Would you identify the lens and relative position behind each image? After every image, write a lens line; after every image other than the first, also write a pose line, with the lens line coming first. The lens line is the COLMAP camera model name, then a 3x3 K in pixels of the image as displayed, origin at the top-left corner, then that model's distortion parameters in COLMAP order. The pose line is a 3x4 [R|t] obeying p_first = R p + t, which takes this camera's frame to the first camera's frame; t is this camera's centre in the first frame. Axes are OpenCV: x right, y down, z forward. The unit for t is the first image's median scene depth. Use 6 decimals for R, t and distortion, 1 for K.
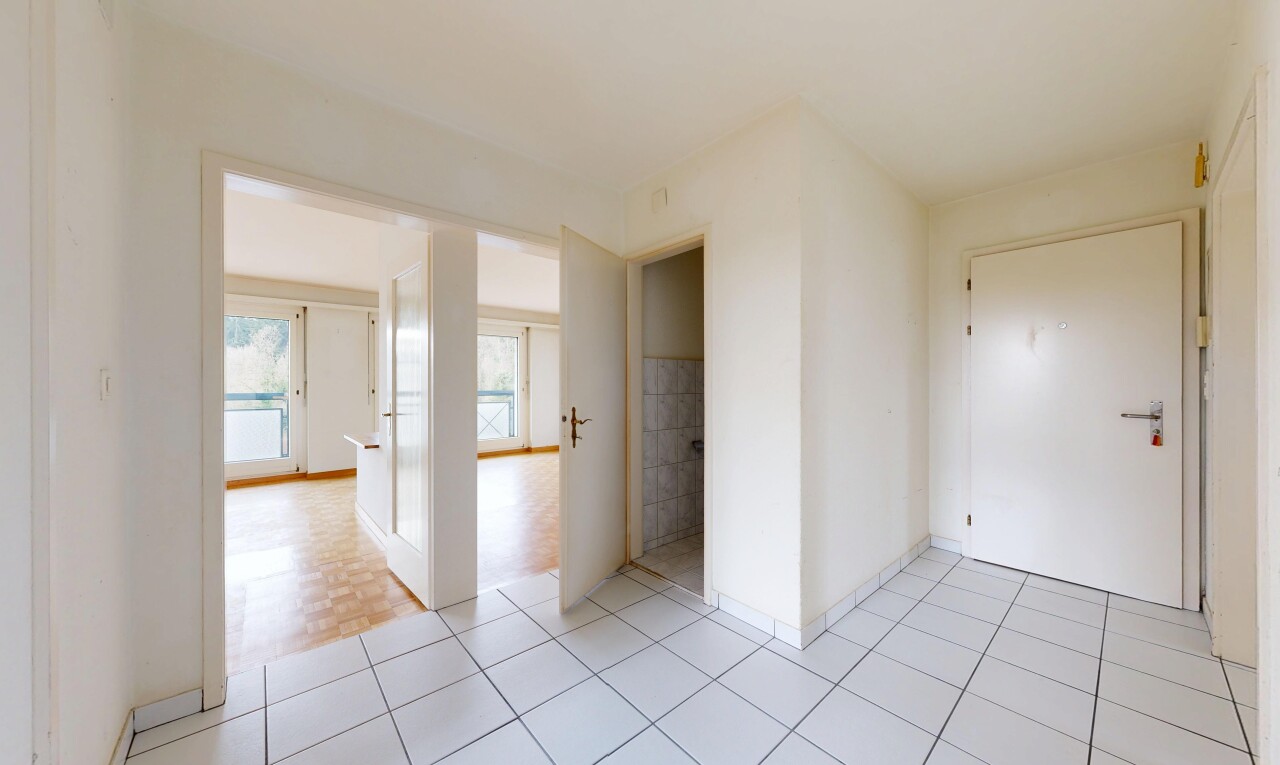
lens RADIAL K [[433.1, 0, 635.6], [0, 433.1, 383.4], [0, 0, 1]] dist [0.000533, 0.000031]
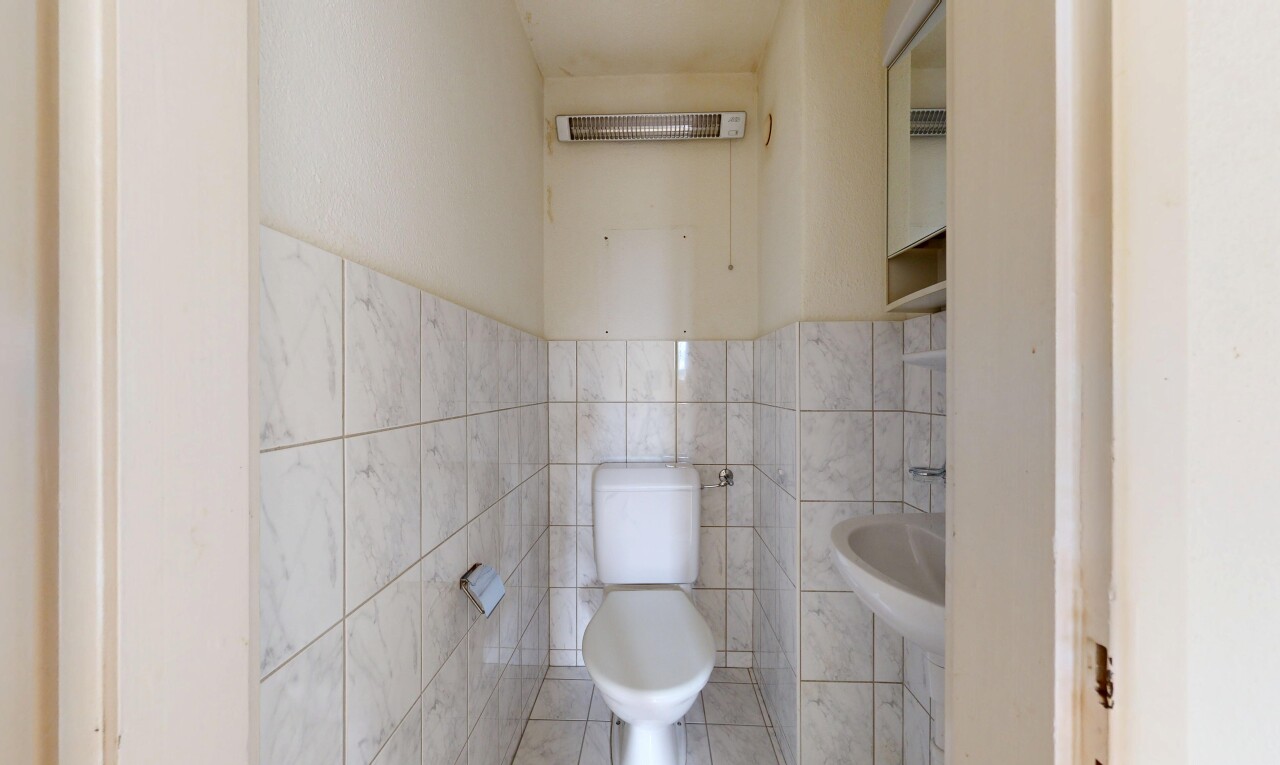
lens RADIAL K [[433.1, 0, 635.6], [0, 433.1, 383.4], [0, 0, 1]] dist [0.000533, 0.000031]
pose [[0.686056, 0.001225, 0.727548, -0.002509], [-0.001369, 0.999999, -0.000393, 0.000466], [-0.727548, -0.000727, 0.686057, 0.763552]]
